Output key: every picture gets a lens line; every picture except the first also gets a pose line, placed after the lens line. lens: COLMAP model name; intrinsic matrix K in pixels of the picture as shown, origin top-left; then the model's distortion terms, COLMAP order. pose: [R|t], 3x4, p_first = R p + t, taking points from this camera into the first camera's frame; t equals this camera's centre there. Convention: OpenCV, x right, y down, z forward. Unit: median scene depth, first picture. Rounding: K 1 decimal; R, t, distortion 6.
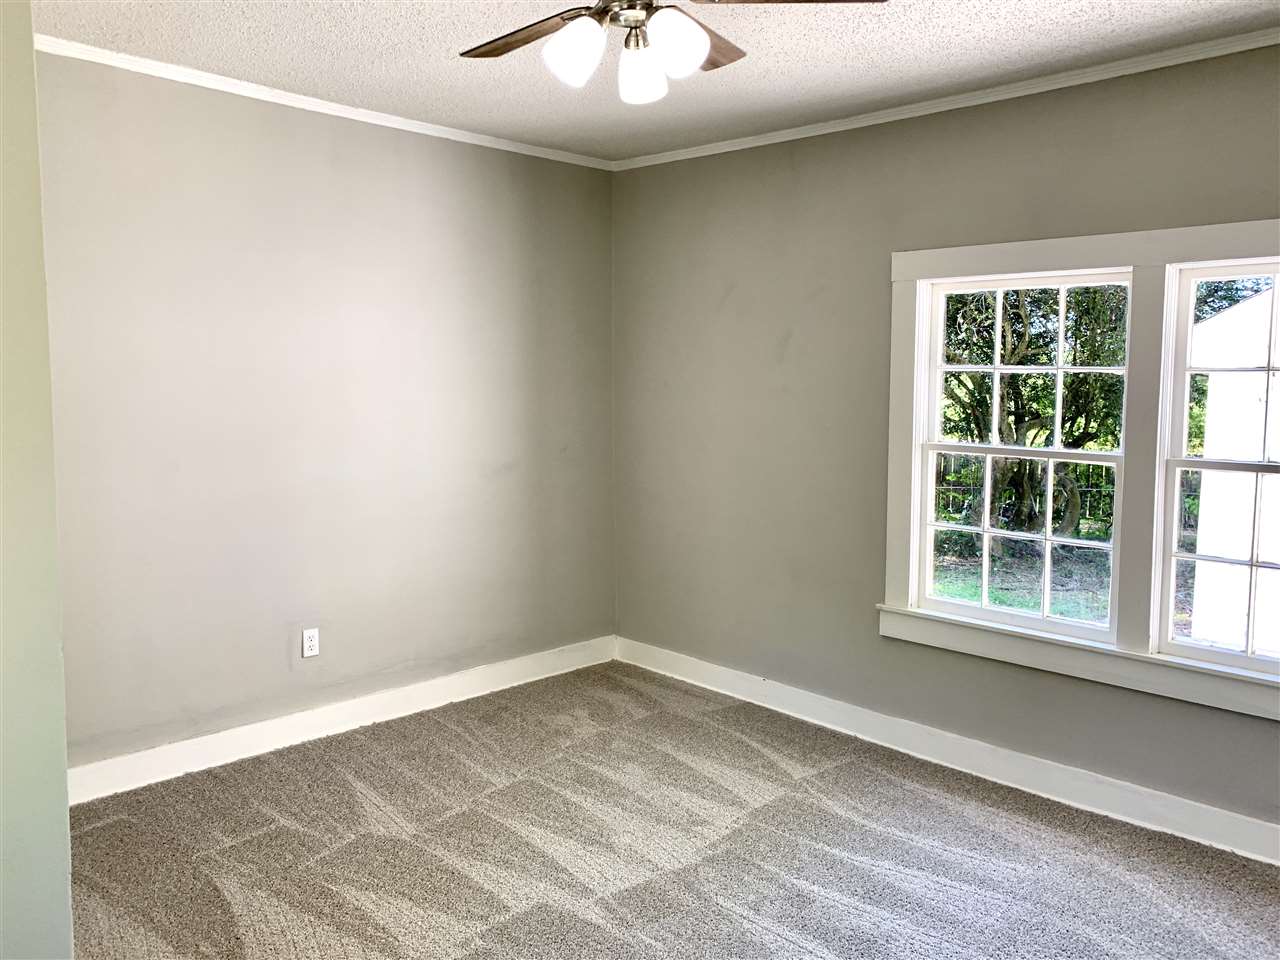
lens RADIAL K [[999.4, 0, 640.0], [0, 999.4, 480.0], [0, 0, 1]] dist [0.065661, -0.082405]
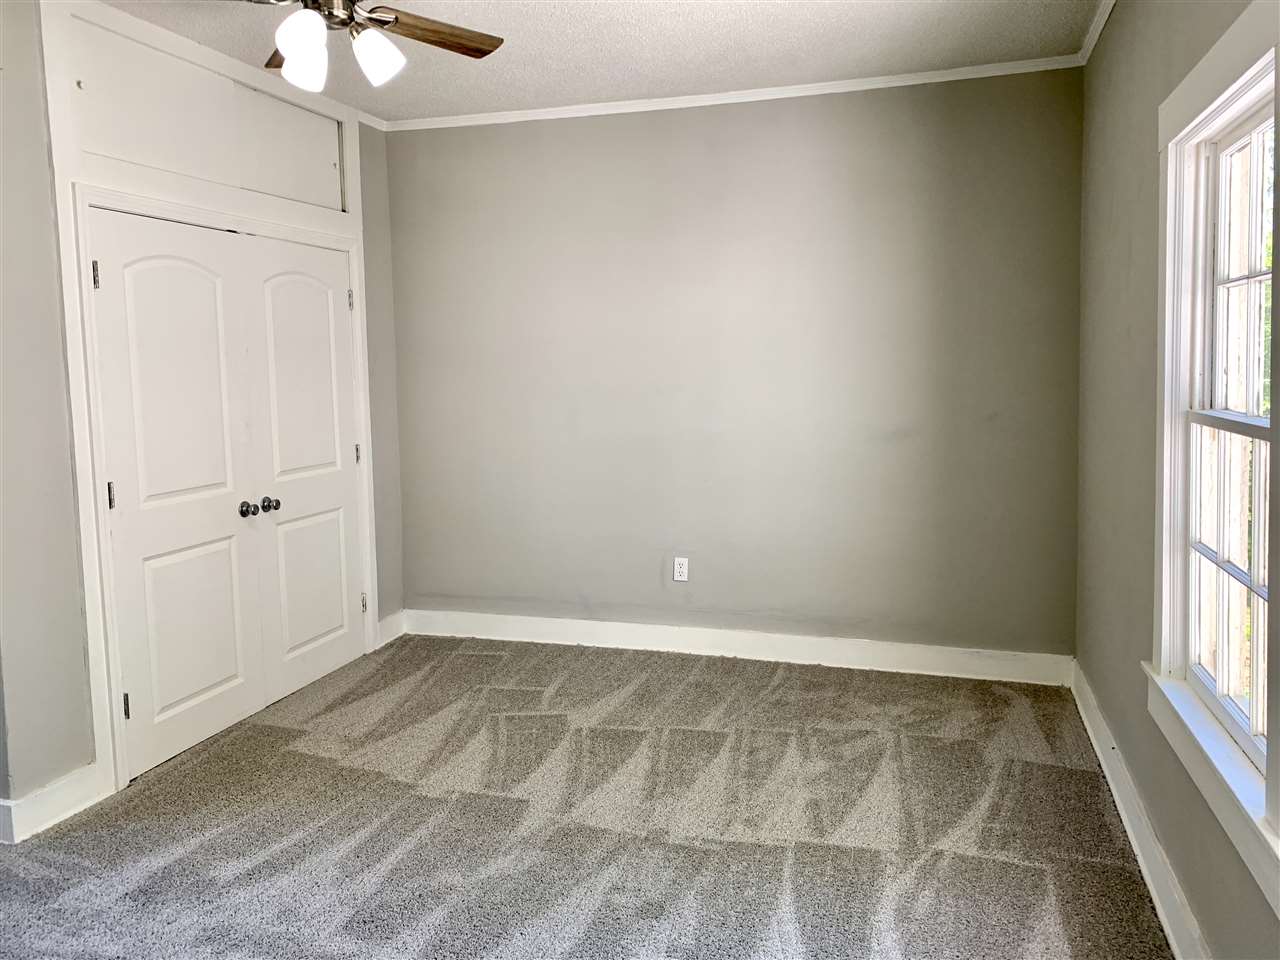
lens RADIAL K [[983.6, 0, 634.7], [0, 983.6, 472.6], [0, 0, 1]] dist [0.058182, -0.075704]
pose [[0.480249, 0.083860, -0.873114, 0.671944], [-0.081533, 0.995377, 0.050756, -0.002599], [0.873334, 0.046812, 0.484867, 0.426854]]
